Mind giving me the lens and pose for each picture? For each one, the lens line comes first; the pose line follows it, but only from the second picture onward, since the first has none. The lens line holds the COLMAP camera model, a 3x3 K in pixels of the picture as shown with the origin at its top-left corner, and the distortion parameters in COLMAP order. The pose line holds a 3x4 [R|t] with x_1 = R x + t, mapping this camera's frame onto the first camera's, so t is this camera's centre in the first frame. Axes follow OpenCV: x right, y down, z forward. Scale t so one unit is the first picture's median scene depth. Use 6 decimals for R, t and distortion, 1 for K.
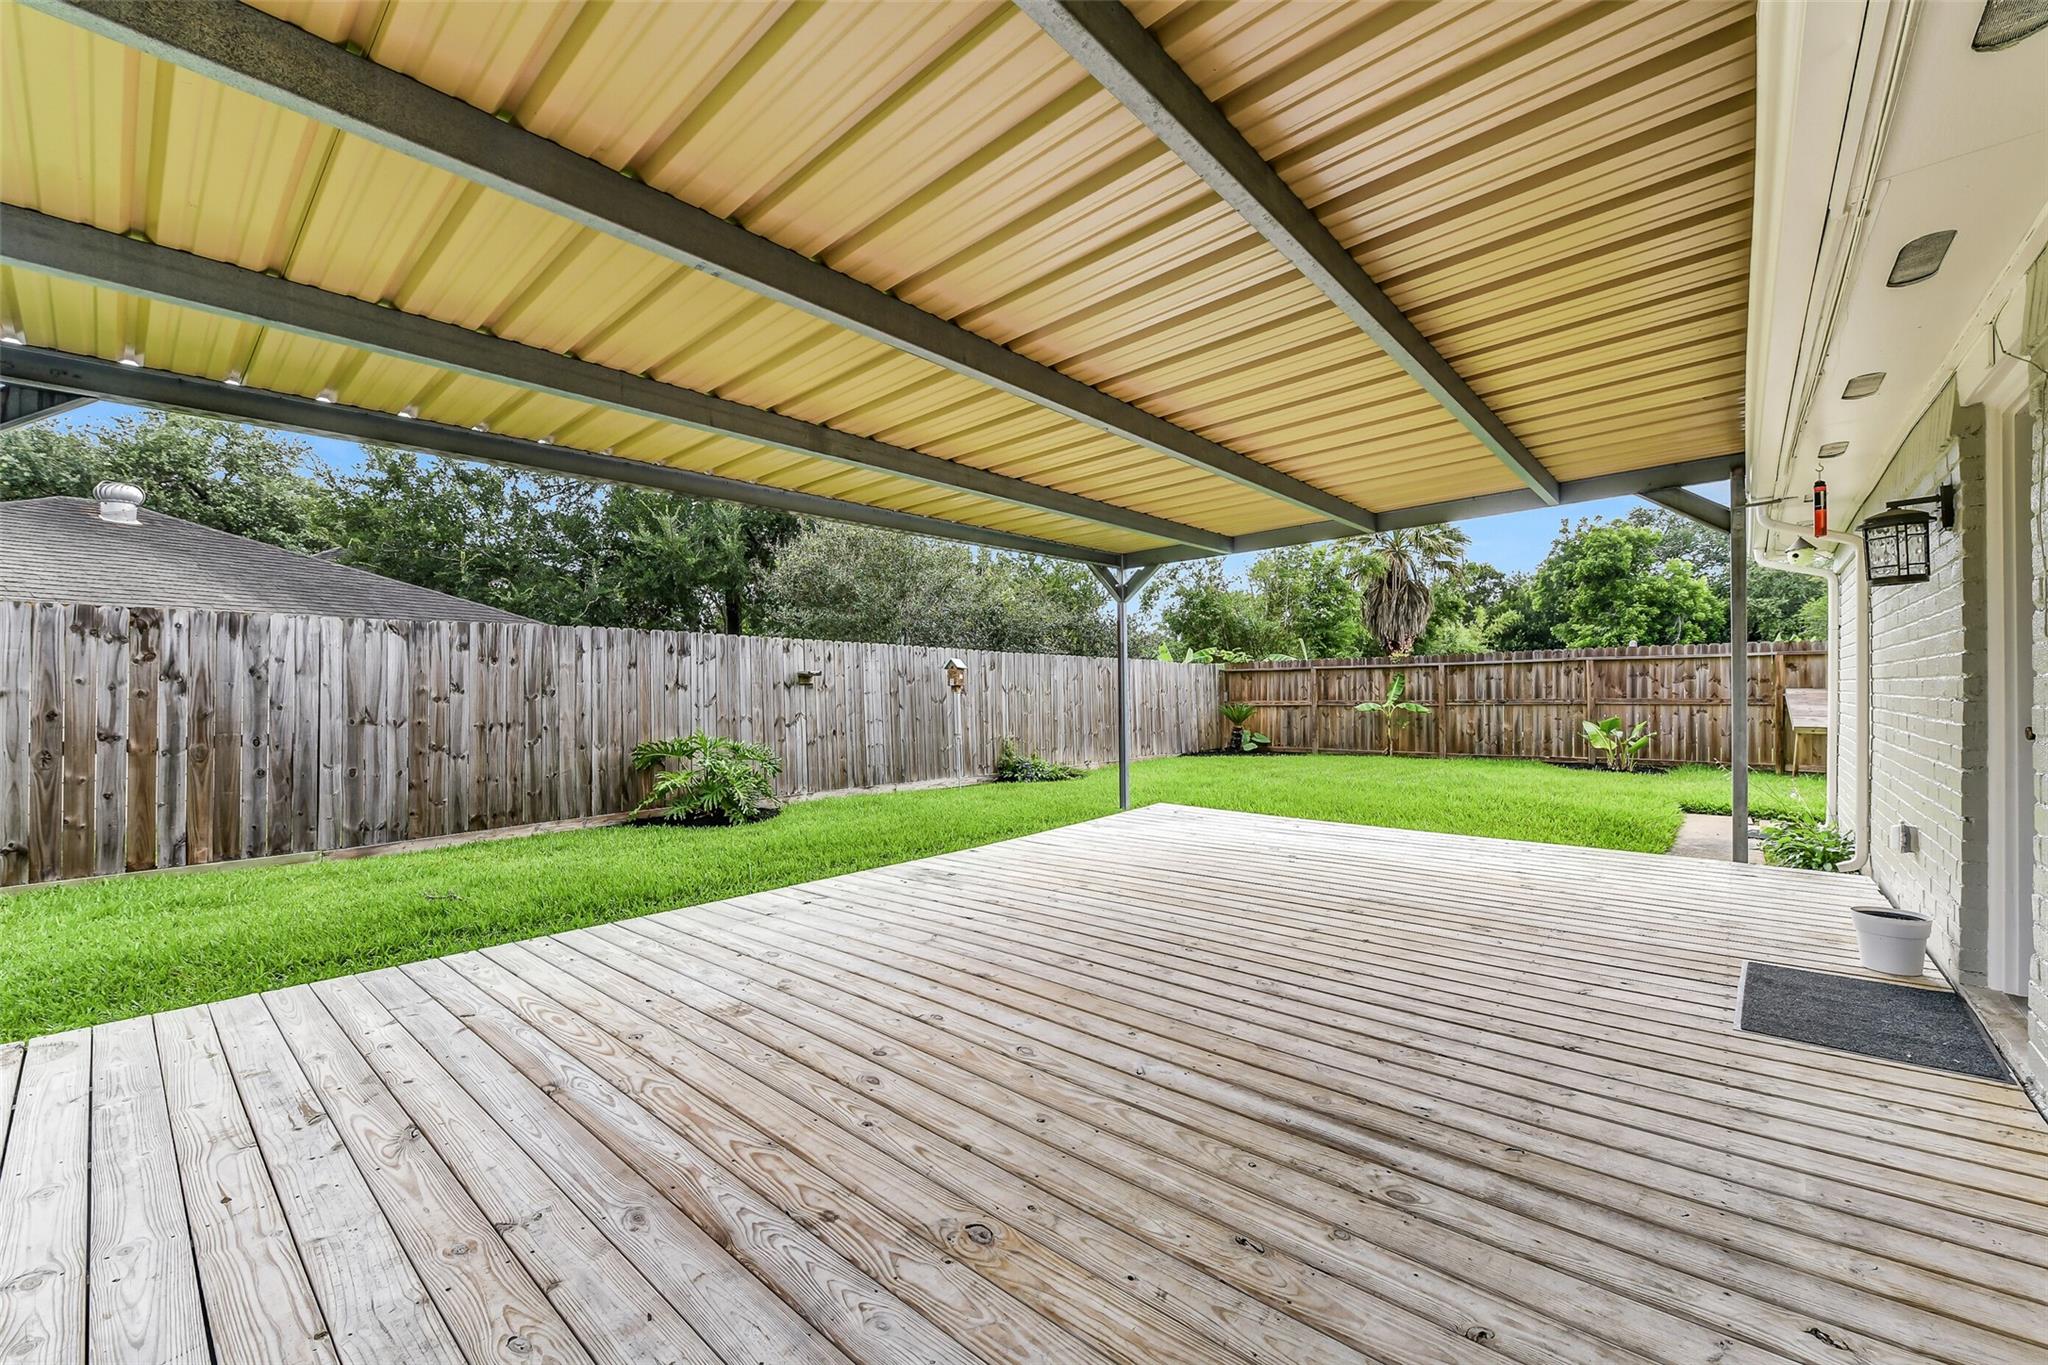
lens RADIAL K [[808.3, 0, 1027.4], [0, 808.3, 685.0], [0, 0, 1]] dist [0.009354, -0.000385]
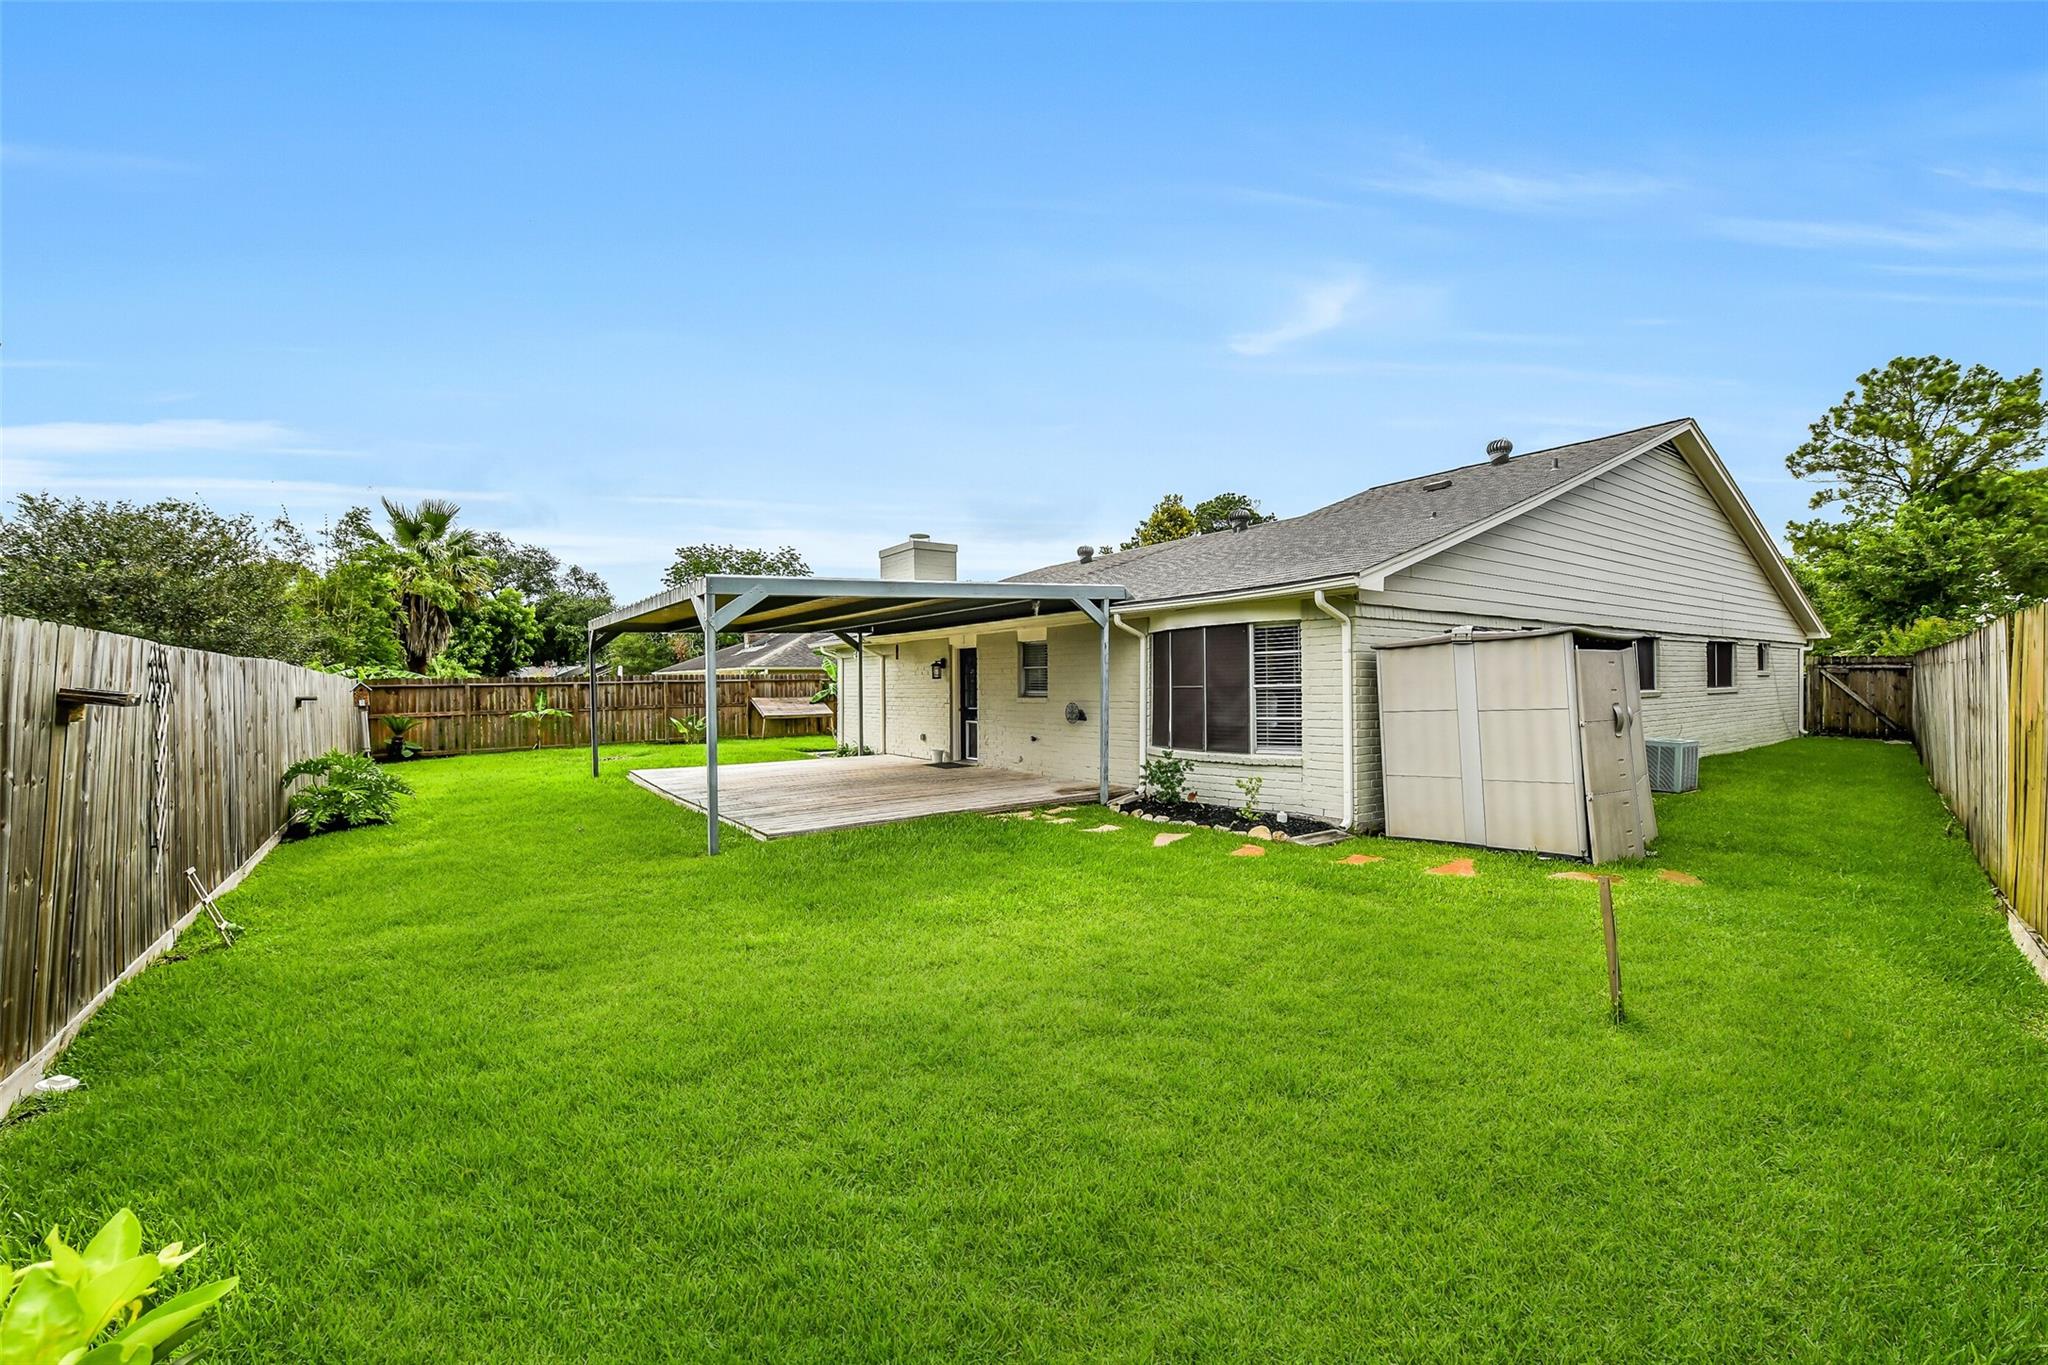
lens RADIAL K [[808.3, 0, 1027.4], [0, 808.3, 685.0], [0, 0, 1]] dist [0.009354, -0.000385]
pose [[0.214131, -0.002179, 0.976802, -0.673879], [0.002779, 0.999995, 0.001621, -0.020606], [-0.976801, 0.002368, 0.214136, -0.100573]]
